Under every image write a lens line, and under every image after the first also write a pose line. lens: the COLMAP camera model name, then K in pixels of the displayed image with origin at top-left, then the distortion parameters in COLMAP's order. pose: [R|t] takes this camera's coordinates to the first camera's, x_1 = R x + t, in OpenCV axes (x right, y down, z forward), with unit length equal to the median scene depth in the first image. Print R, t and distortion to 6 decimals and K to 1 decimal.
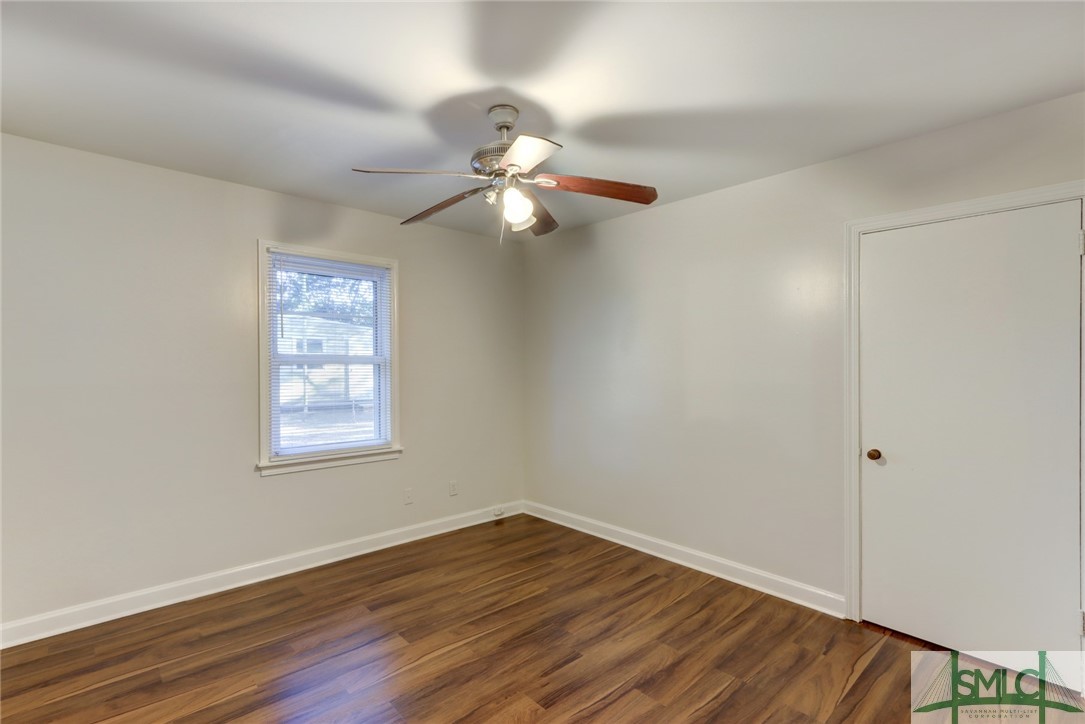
lens RADIAL K [[500.1, 0, 542.5], [0, 500.1, 362.0], [0, 0, 1]] dist [0.009015, 0.000297]
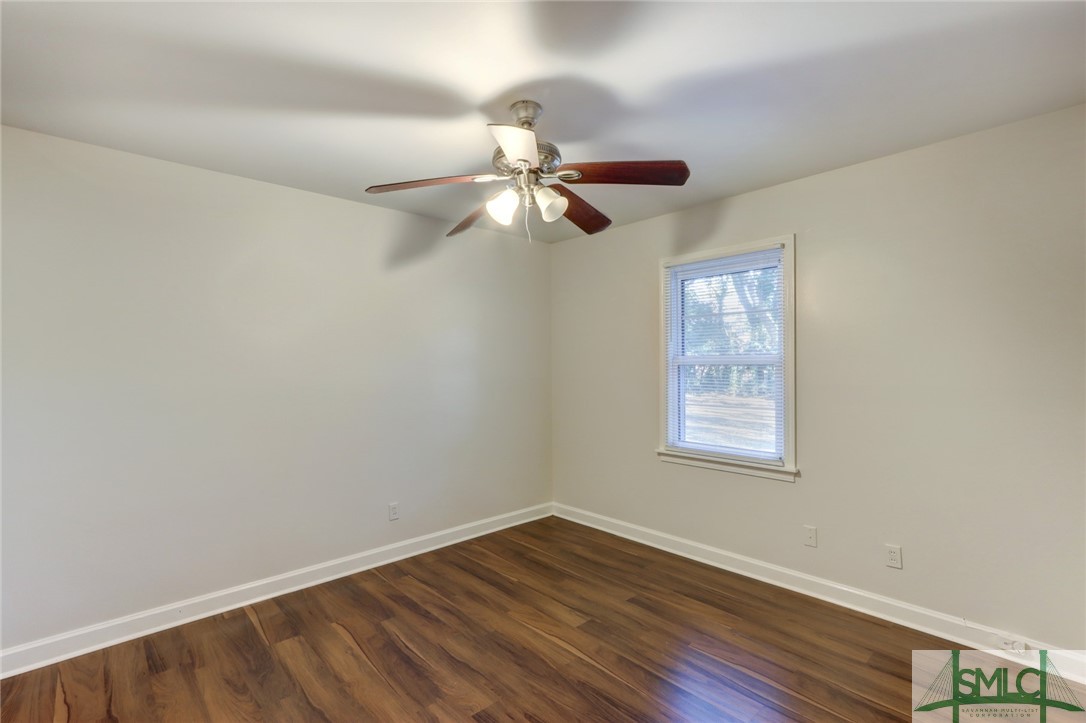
lens RADIAL K [[521.3, 0, 543.0], [0, 521.3, 361.5], [0, 0, 1]] dist [0.014091, 0.000065]
pose [[-0.022458, -0.005618, -0.999732, 0.767748], [0.015542, 0.999861, -0.005968, -0.001075], [0.999627, -0.015672, -0.022367, 0.863522]]
